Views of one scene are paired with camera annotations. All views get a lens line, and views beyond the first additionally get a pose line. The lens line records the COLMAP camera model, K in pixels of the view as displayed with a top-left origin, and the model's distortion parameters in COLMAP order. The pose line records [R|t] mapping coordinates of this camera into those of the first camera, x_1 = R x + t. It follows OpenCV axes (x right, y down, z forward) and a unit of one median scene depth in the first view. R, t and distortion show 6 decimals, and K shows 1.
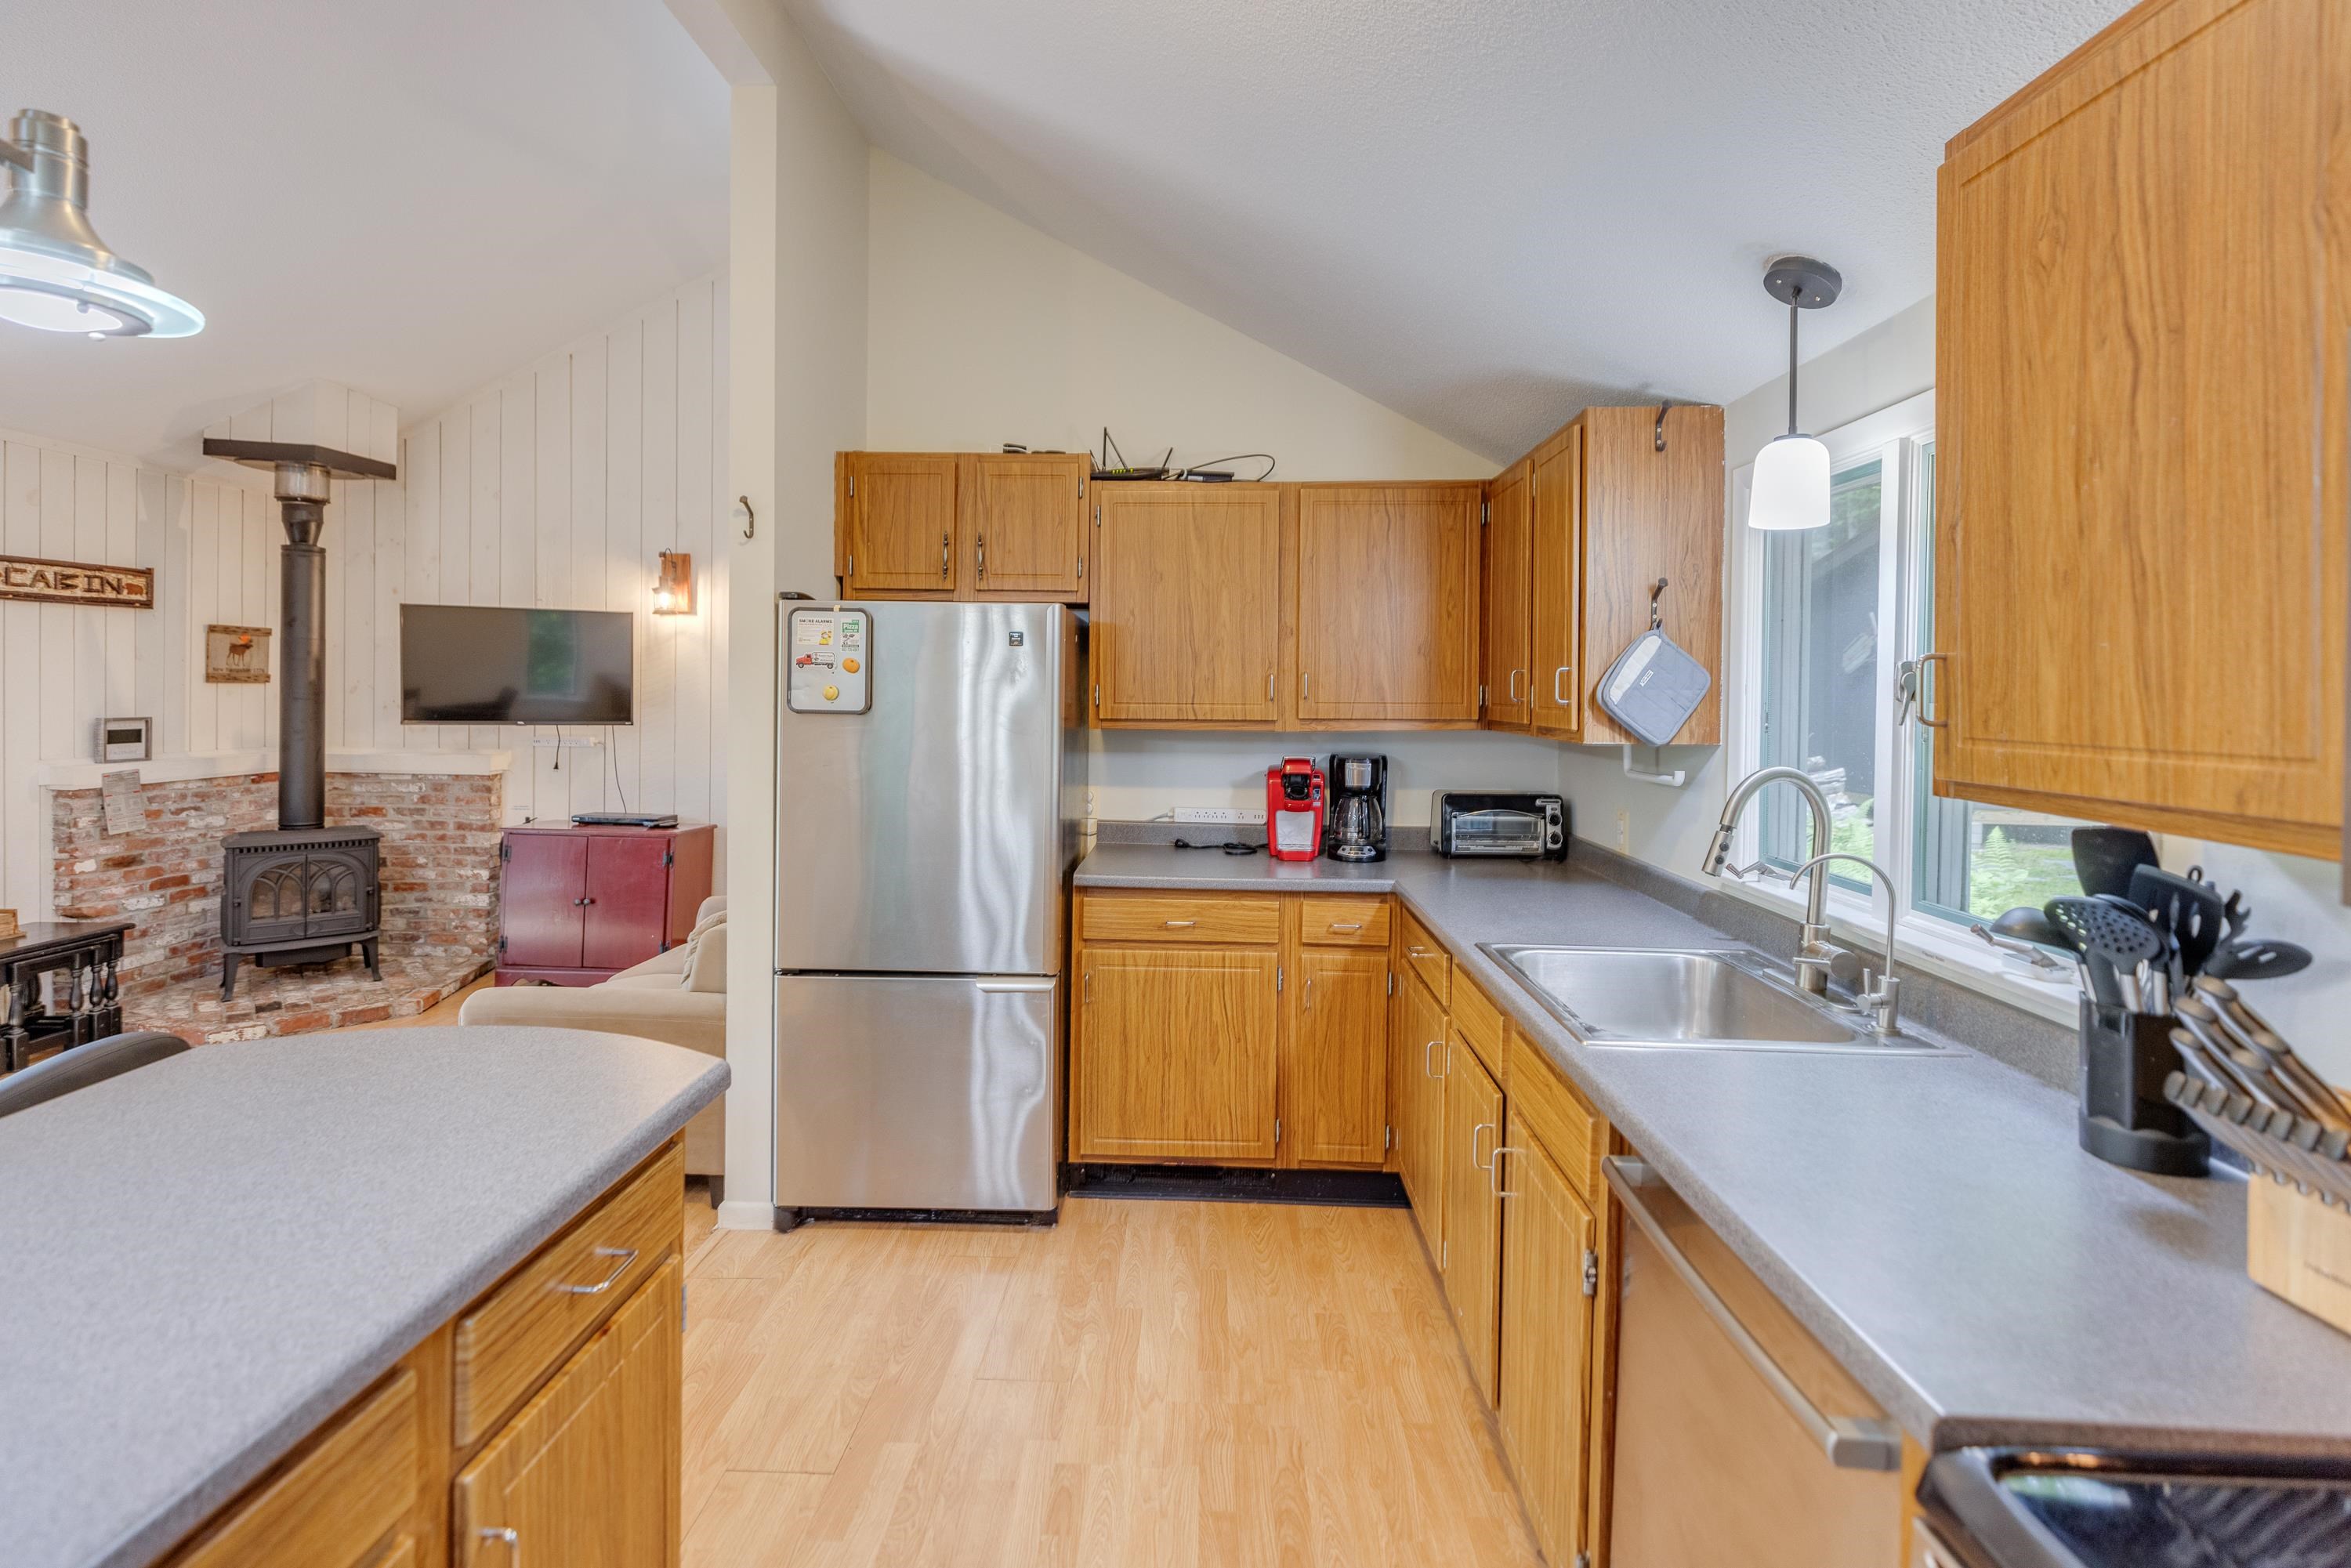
lens RADIAL K [[1084.0, 0, 1163.9], [0, 1084.0, 707.0], [0, 0, 1]] dist [0.005215, 0.001159]
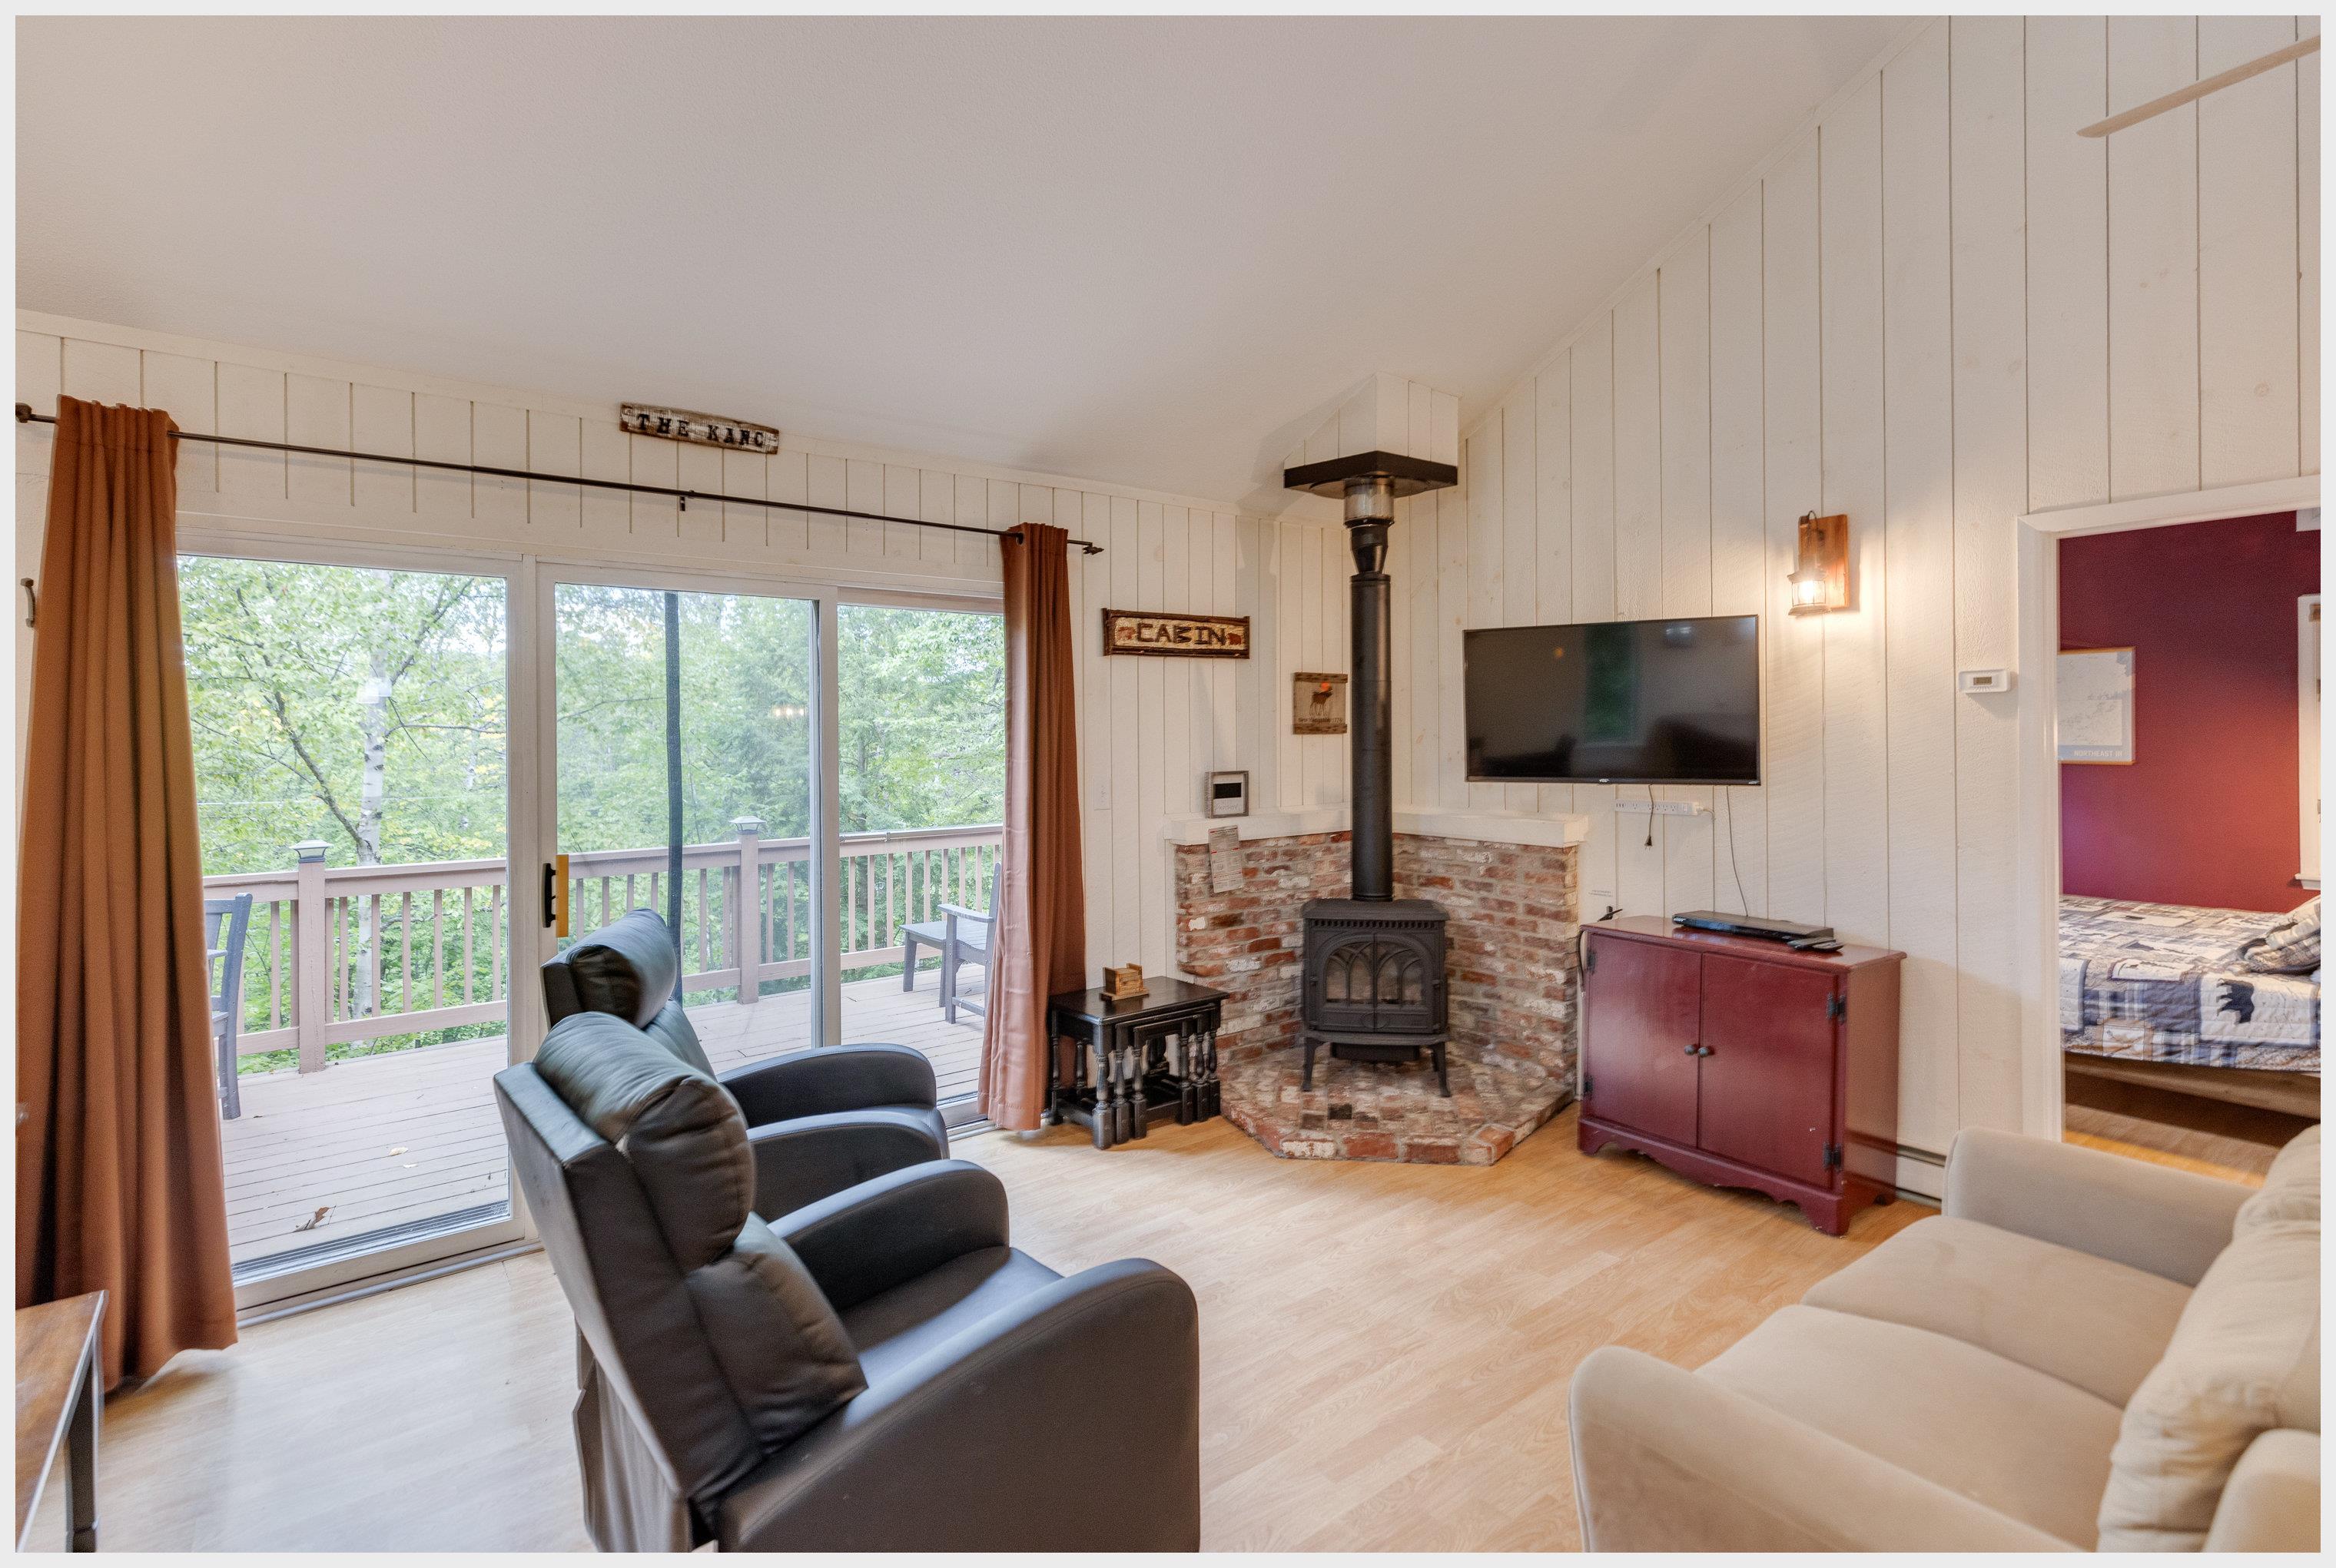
lens RADIAL K [[1093.9, 0, 1194.0], [0, 1093.9, 728.5], [0, 0, 1]] dist [-0.000762, 0.000125]
pose [[0.654284, -0.023891, -0.755871, -0.327332], [0.006133, 0.999636, -0.026287, -0.004046], [0.756224, 0.012563, 0.654192, 0.471459]]
